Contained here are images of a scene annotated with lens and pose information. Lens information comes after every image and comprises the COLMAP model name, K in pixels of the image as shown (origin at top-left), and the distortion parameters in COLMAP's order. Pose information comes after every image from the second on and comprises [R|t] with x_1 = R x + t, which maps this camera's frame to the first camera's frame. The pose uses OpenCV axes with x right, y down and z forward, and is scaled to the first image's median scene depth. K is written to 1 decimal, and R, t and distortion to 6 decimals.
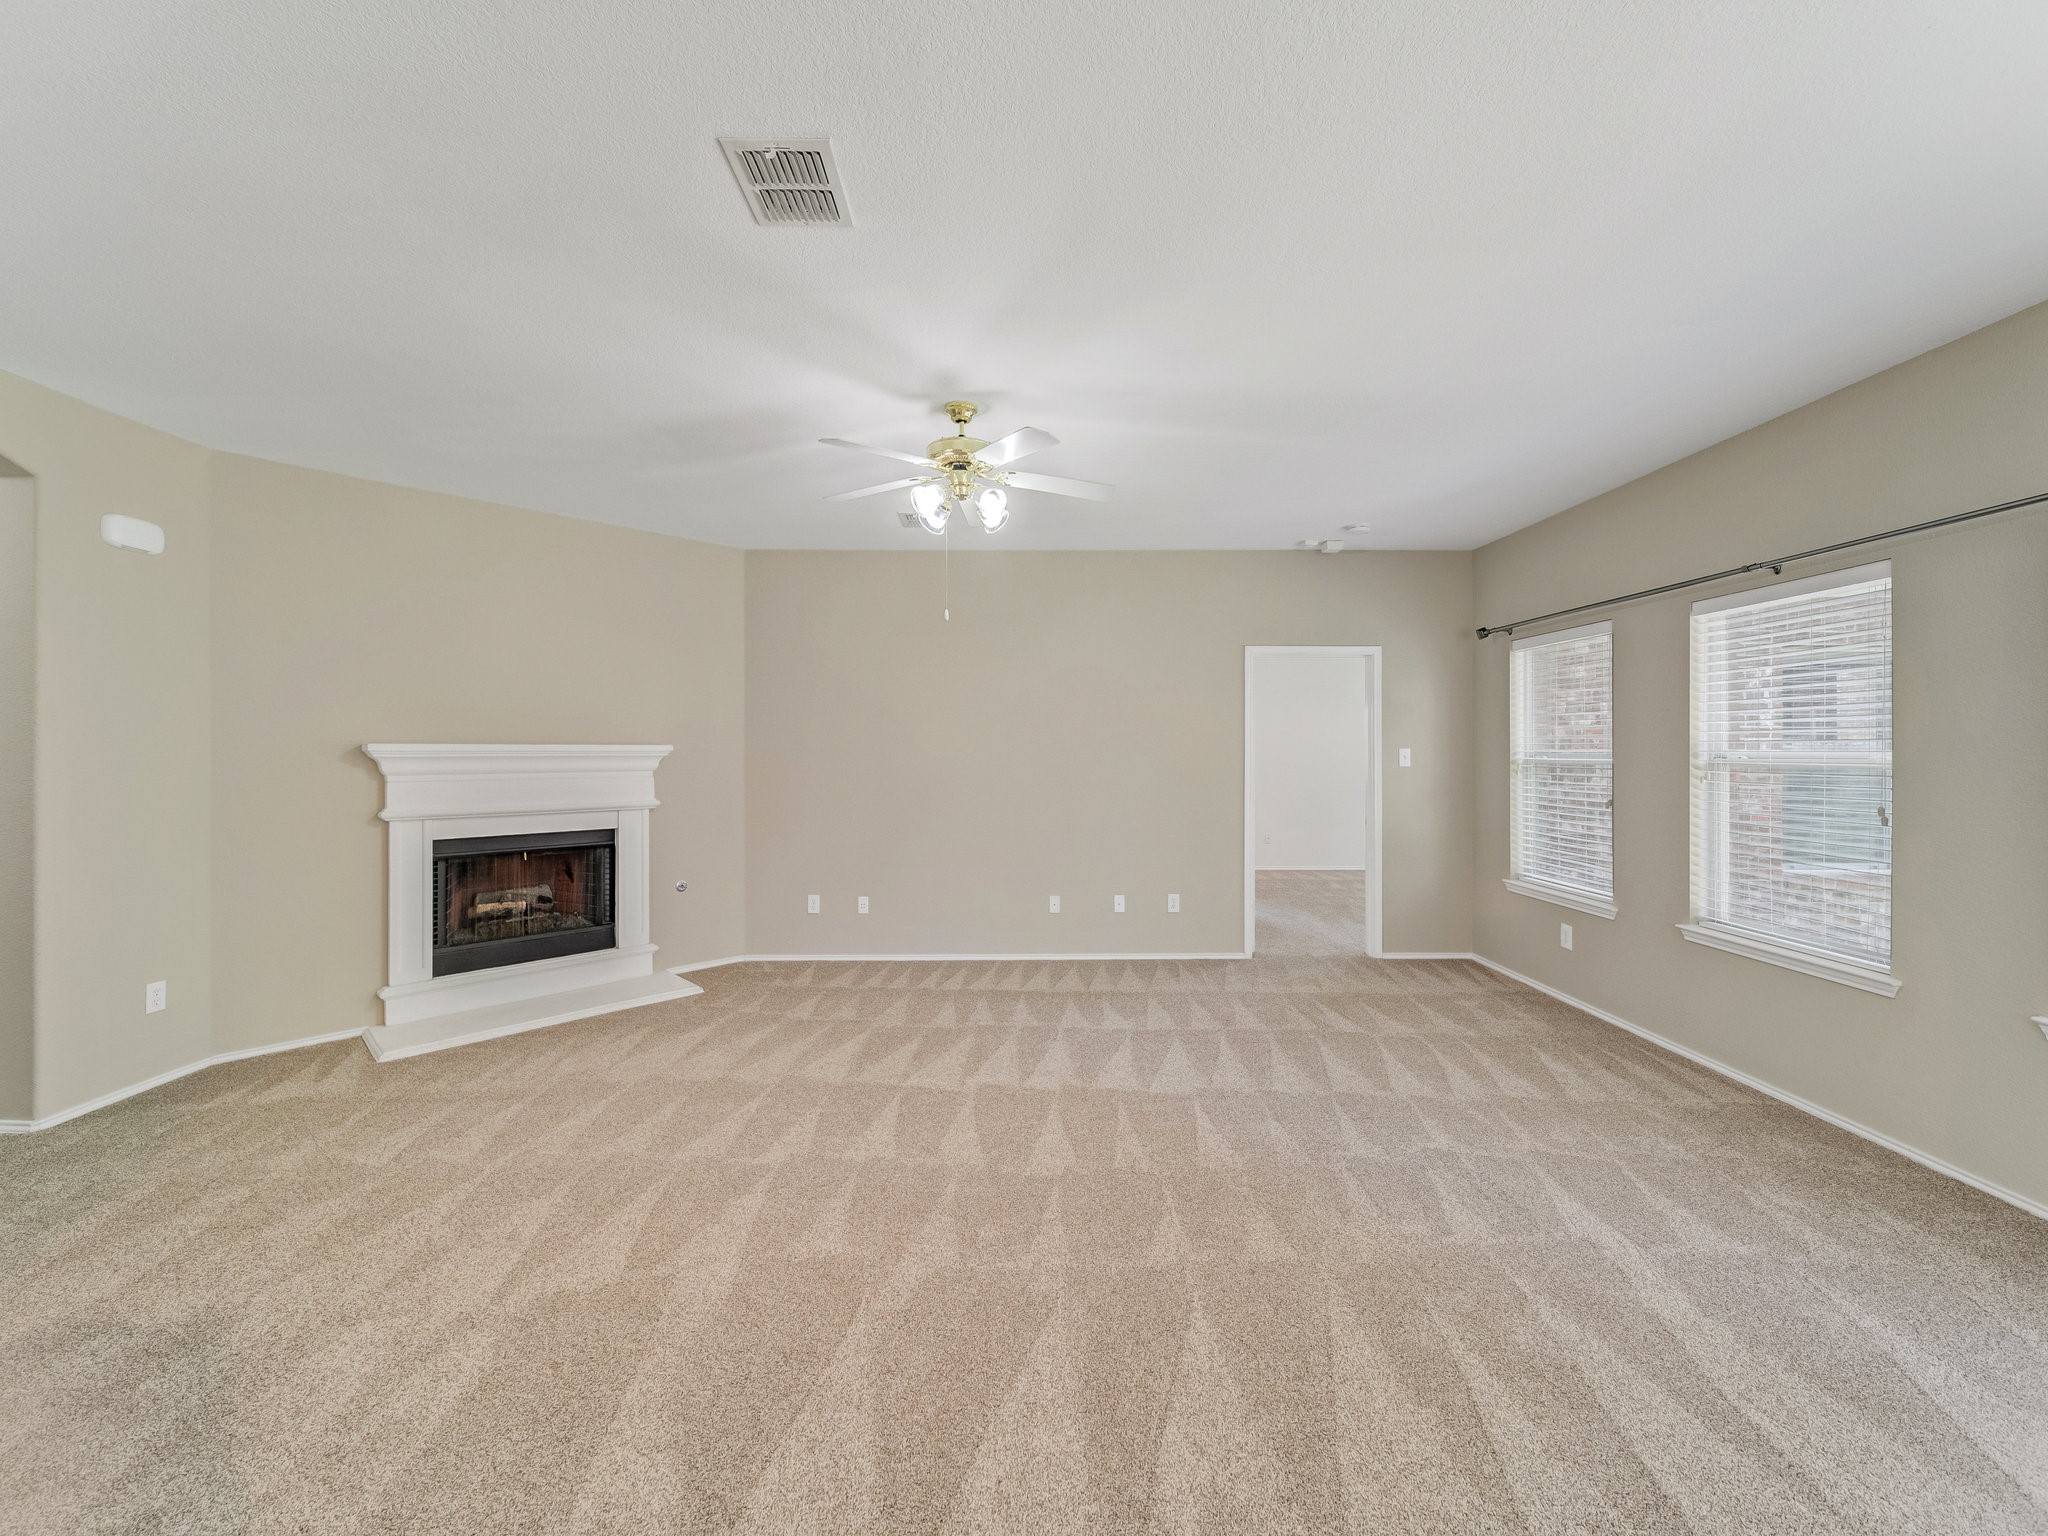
lens RADIAL K [[819.9, 0, 1014.1], [0, 819.9, 750.5], [0, 0, 1]] dist [0.003831, -0.000097]
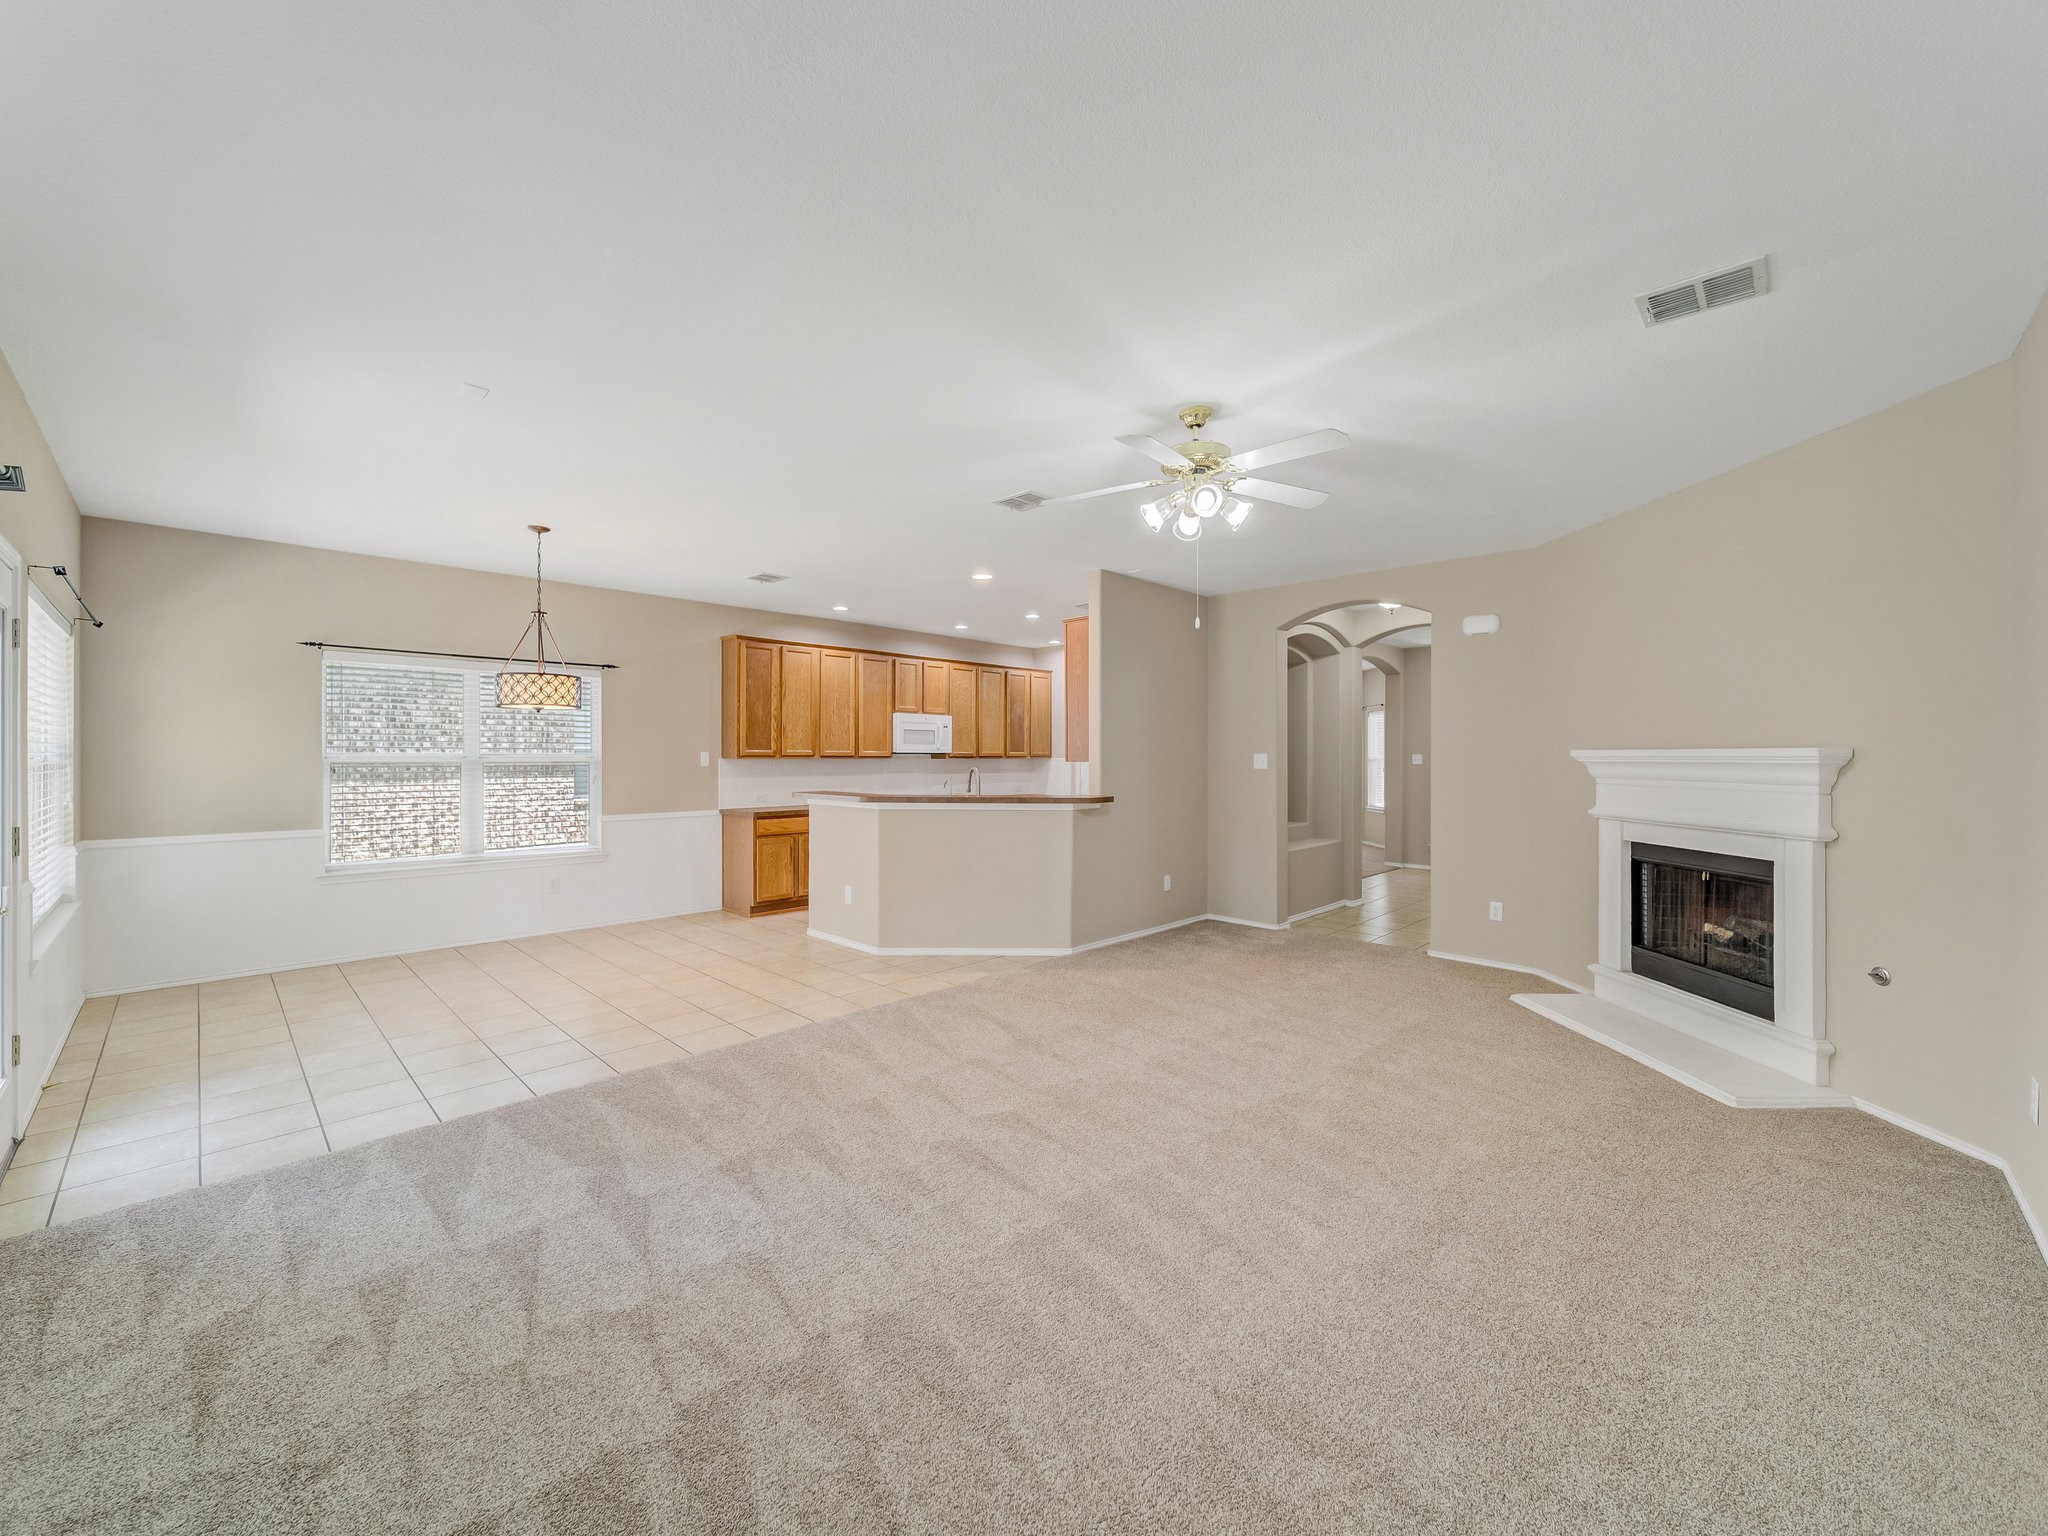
lens RADIAL K [[819.9, 0, 973.1], [0, 819.9, 764.2], [0, 0, 1]] dist [0.003831, -0.000097]
pose [[-0.736774, 0.004213, -0.676126, 0.623050], [-0.002382, 0.999958, 0.008826, 0.002843], [0.676135, 0.008113, -0.736733, 1.204153]]
